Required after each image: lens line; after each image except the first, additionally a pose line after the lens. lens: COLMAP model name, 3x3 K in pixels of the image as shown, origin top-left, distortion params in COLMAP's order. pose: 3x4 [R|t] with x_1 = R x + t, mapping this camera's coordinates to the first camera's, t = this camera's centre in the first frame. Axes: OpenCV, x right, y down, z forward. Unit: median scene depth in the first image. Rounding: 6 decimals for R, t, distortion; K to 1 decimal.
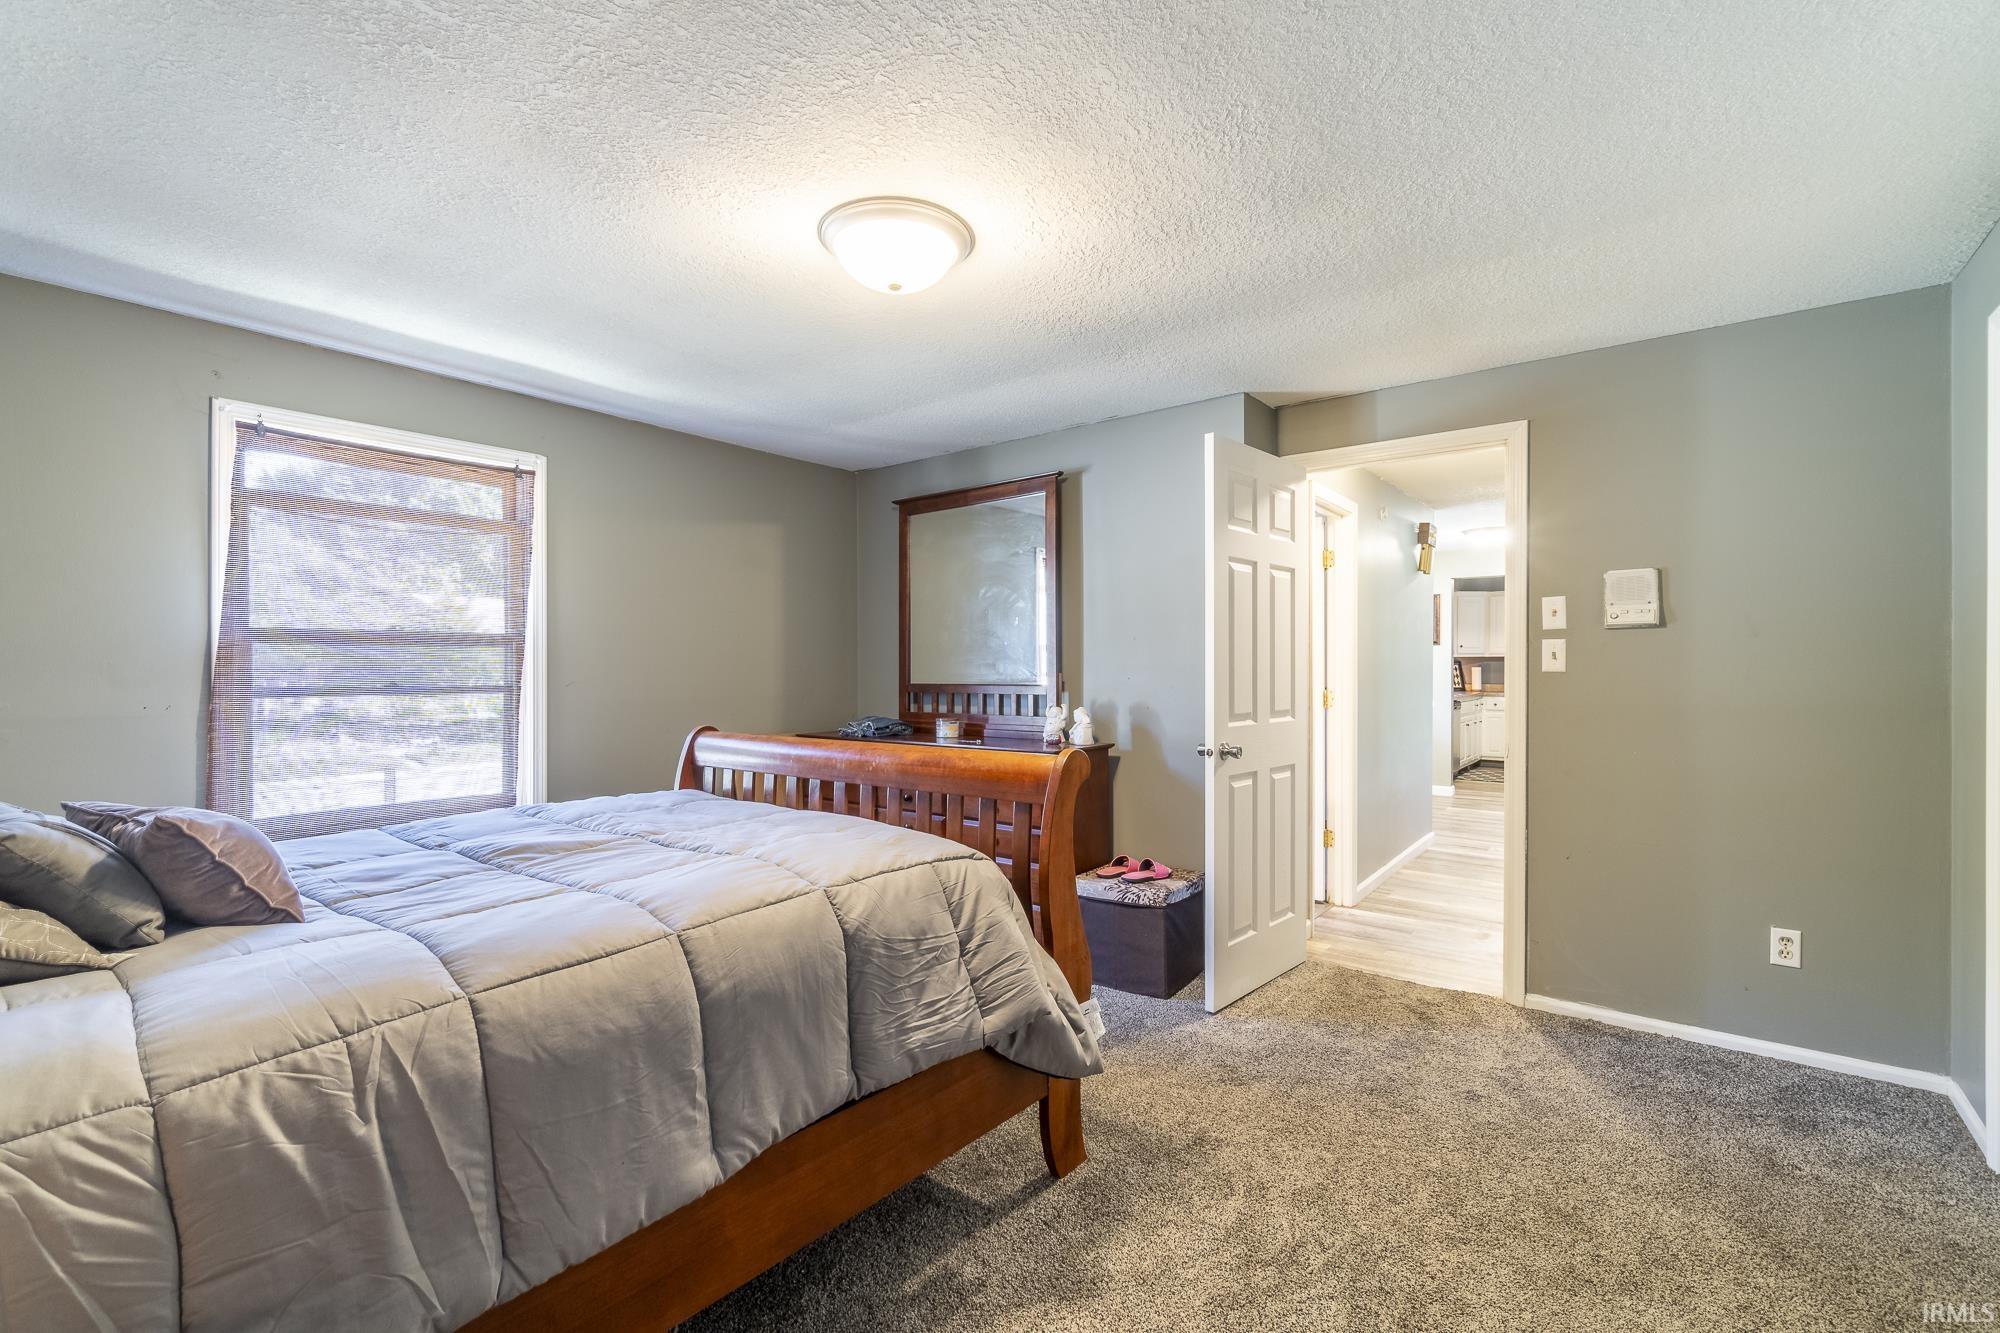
lens RADIAL K [[884.8, 0, 985.6], [0, 884.8, 670.8], [0, 0, 1]] dist [-0.000341, -0.000009]
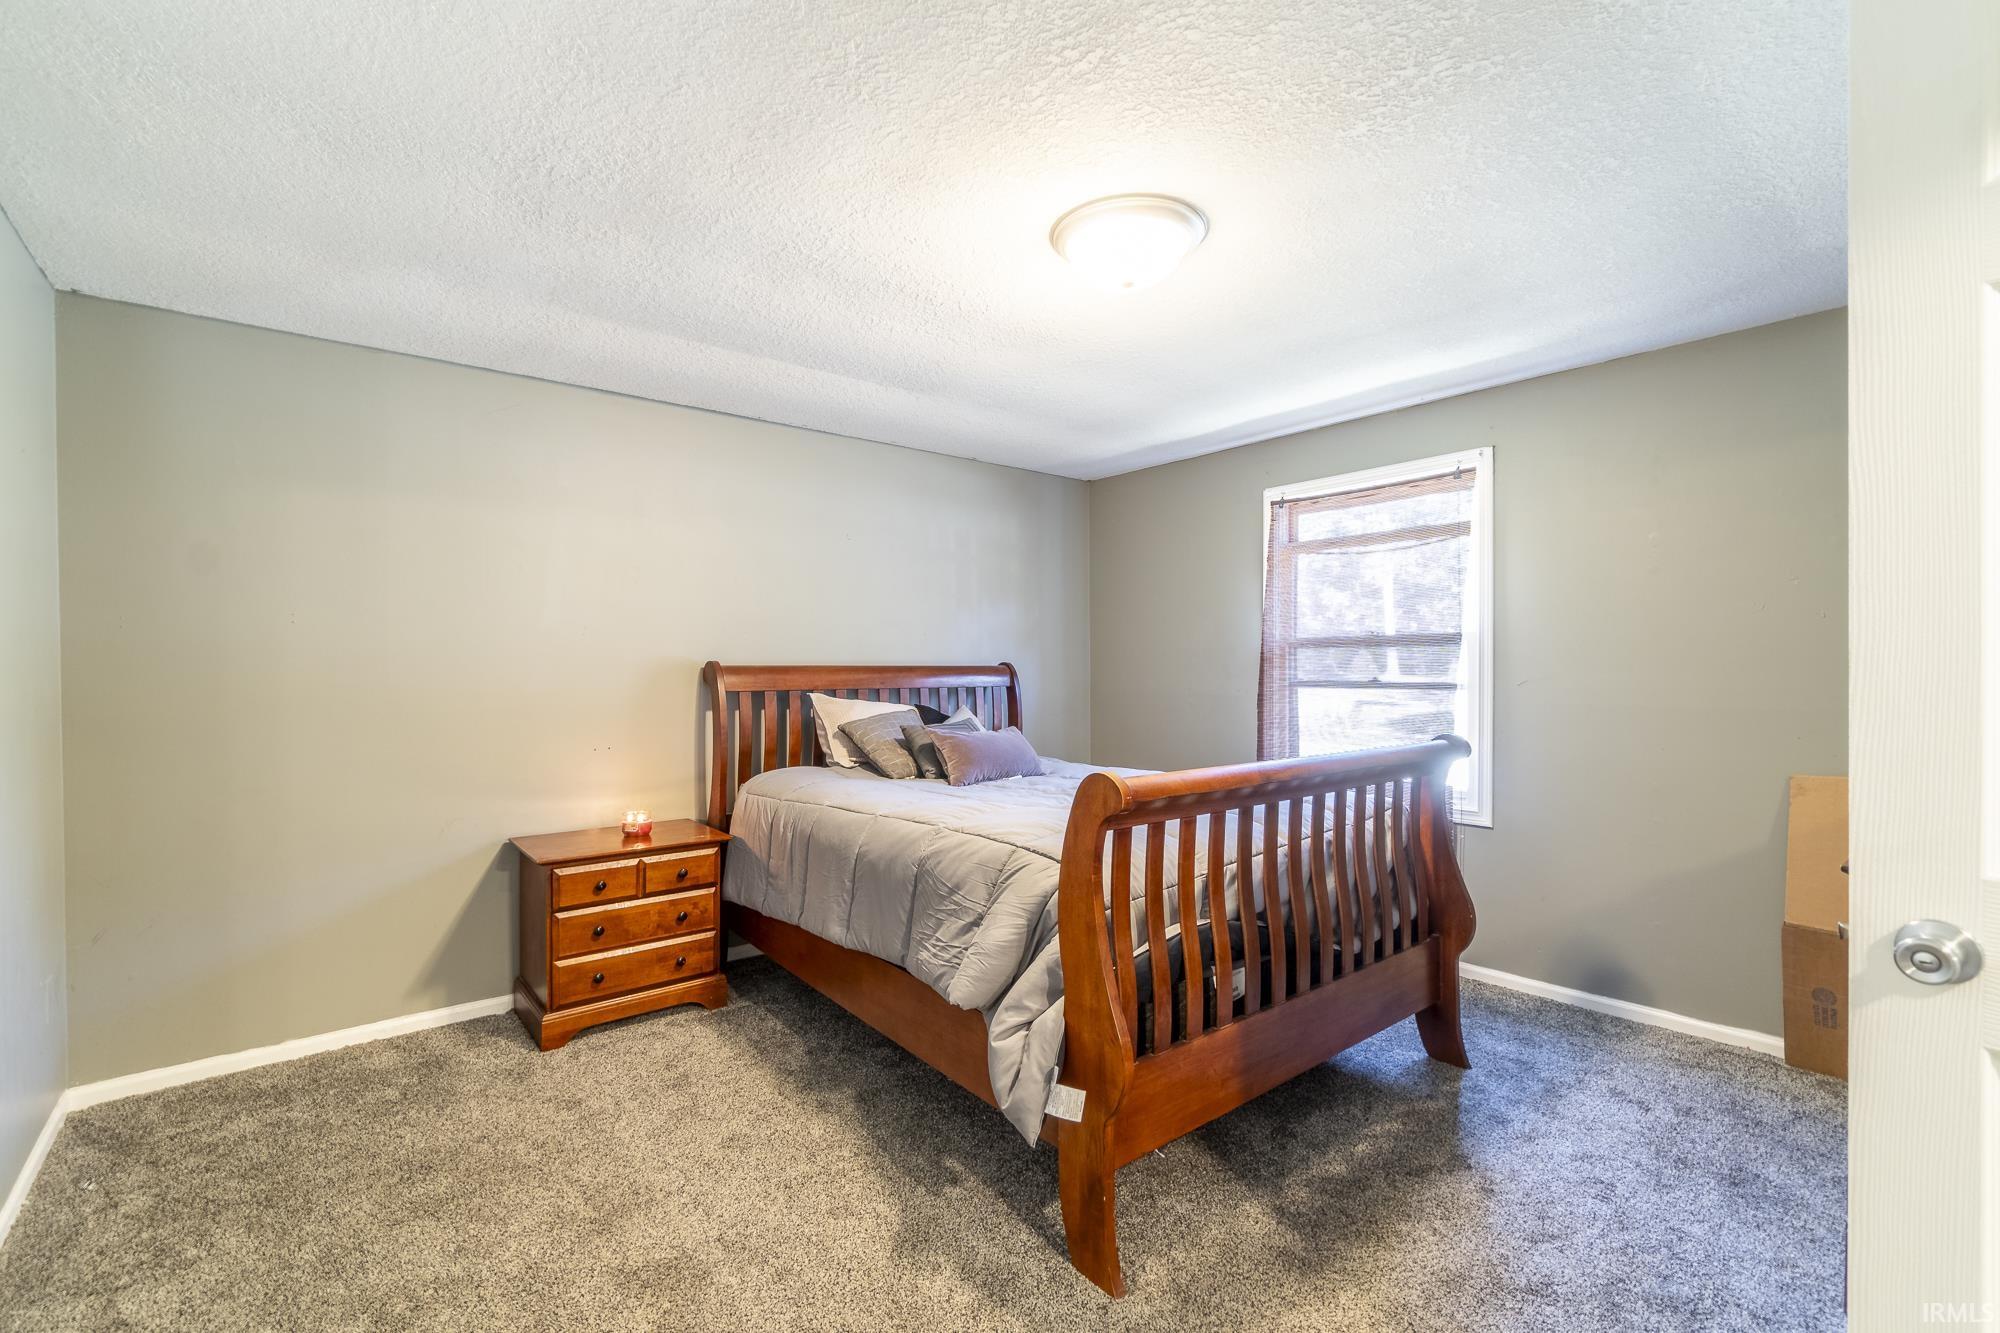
lens RADIAL K [[884.8, 0, 985.6], [0, 884.8, 670.8], [0, 0, 1]] dist [-0.000341, -0.000009]
pose [[-0.212210, 0.006258, -0.977204, 0.725214], [0.003538, 0.999978, 0.005636, -0.005739], [0.977218, -0.002262, -0.212227, 0.847556]]
